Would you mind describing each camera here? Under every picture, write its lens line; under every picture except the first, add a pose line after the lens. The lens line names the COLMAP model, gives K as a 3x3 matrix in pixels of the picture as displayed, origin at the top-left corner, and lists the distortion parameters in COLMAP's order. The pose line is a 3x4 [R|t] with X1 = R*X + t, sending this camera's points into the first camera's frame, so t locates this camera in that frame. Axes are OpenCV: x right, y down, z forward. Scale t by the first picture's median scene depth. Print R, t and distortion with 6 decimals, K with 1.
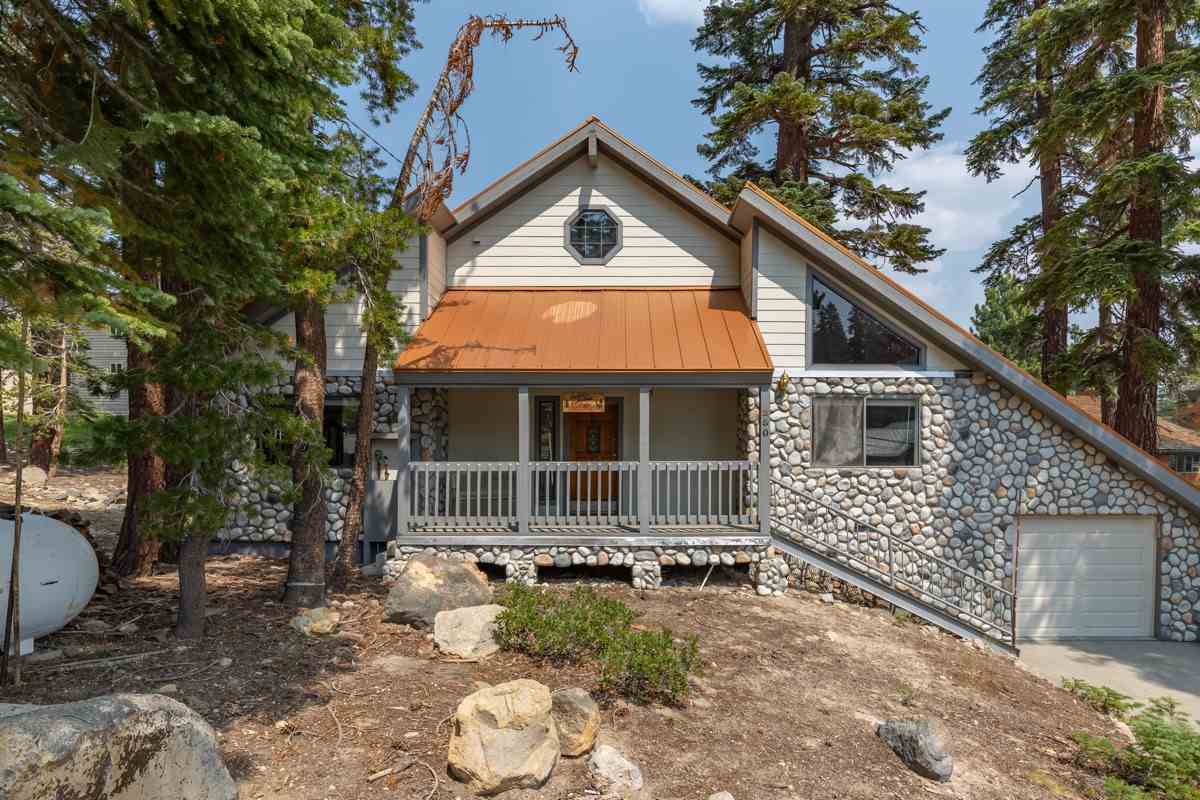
lens RADIAL K [[540.7, 0, 600.0], [0, 540.7, 400.0], [0, 0, 1]] dist [0.001919, -0.000342]
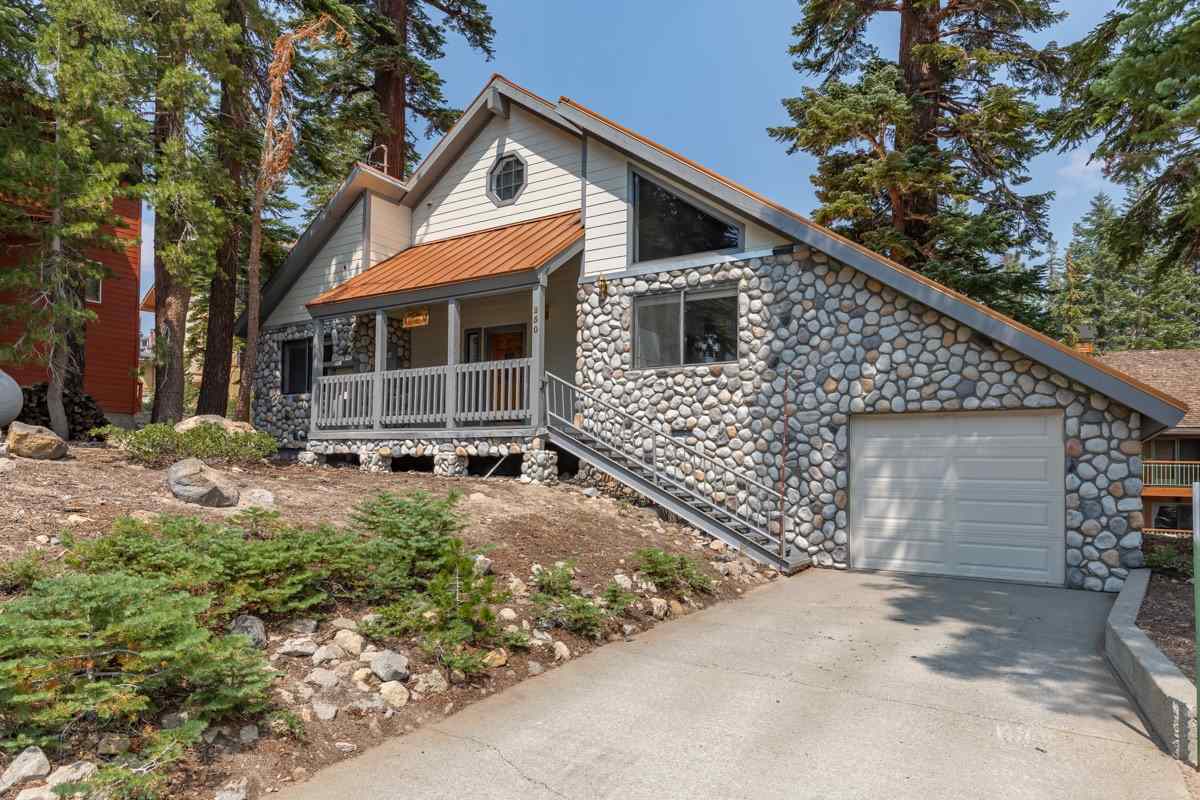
lens RADIAL K [[585.4, 0, 600.6], [0, 585.4, 369.9], [0, 0, 1]] dist [0.001316, 0.000084]
pose [[0.889735, -0.051473, -0.453566, 0.831357], [0.033087, 0.998281, -0.048384, 0.177206], [0.455276, 0.028041, 0.889909, 0.055501]]
